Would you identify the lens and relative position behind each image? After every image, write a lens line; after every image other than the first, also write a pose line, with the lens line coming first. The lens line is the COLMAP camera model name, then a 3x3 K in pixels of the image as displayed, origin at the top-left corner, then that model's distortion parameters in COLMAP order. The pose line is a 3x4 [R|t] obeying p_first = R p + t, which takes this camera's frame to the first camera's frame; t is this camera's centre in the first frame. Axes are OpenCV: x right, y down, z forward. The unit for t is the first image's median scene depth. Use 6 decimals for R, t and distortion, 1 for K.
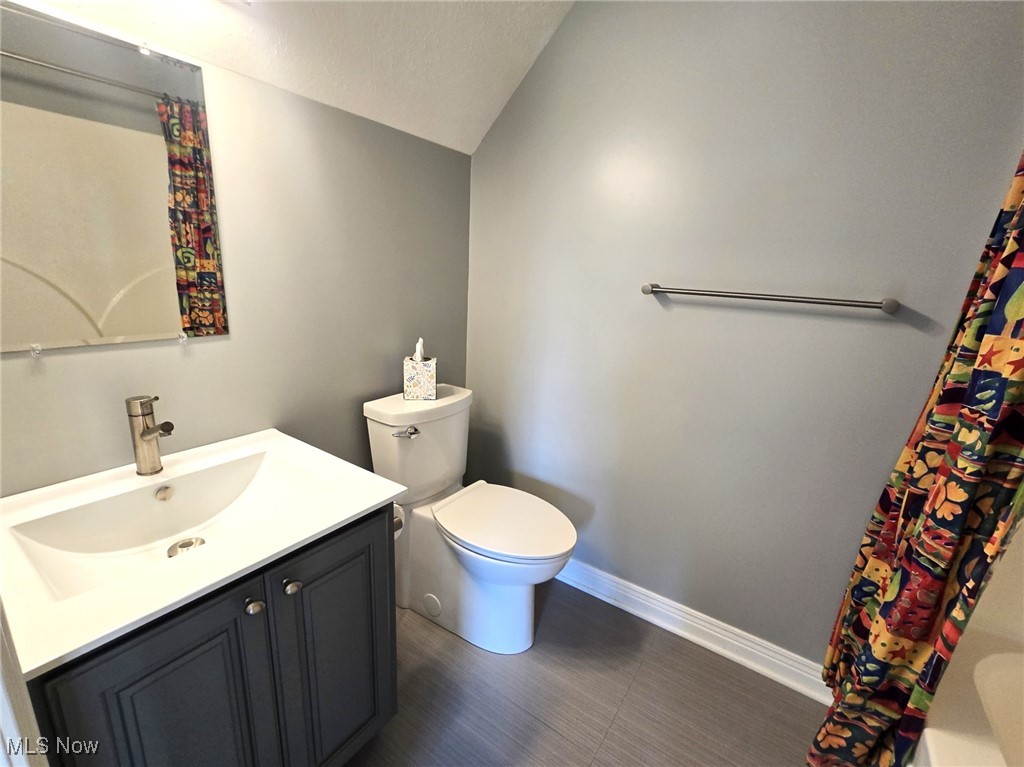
lens RADIAL K [[442.3, 0, 512.2], [0, 442.3, 379.3], [0, 0, 1]] dist [0.002520, 0.000343]
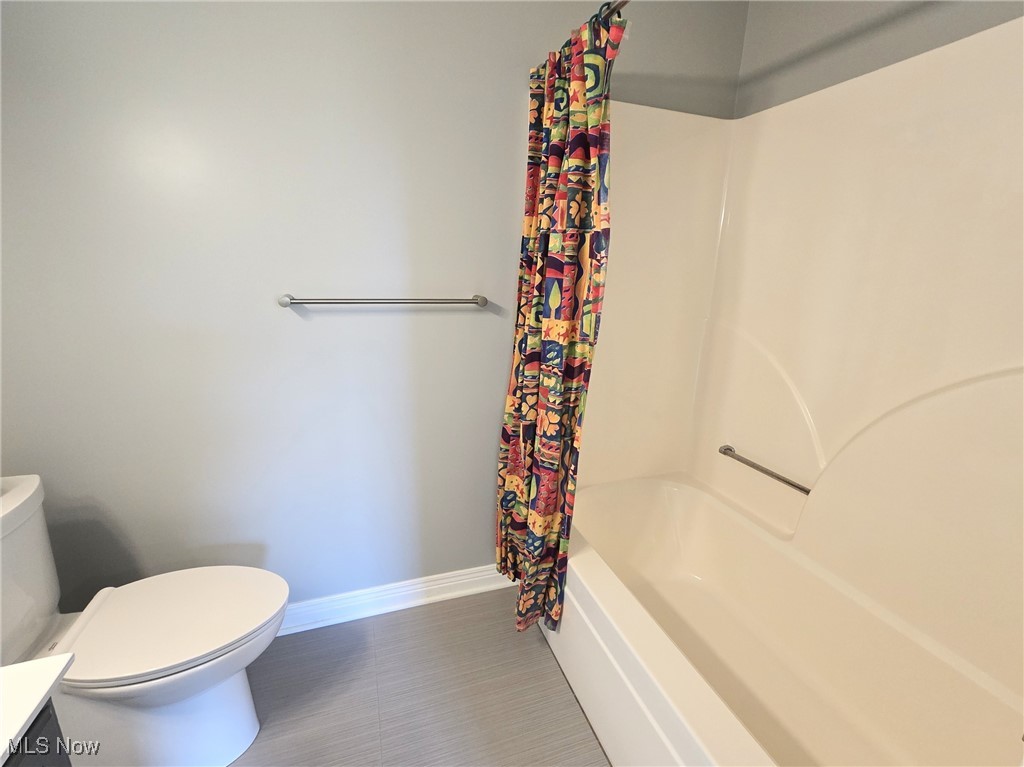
lens RADIAL K [[442.3, 0, 508.9], [0, 442.3, 388.0], [0, 0, 1]] dist [0.002520, 0.000343]
pose [[0.618106, -0.244261, 0.747182, -0.245354], [0.210472, 0.967220, 0.142081, -0.098144], [-0.757395, 0.069440, 0.649255, 0.058597]]
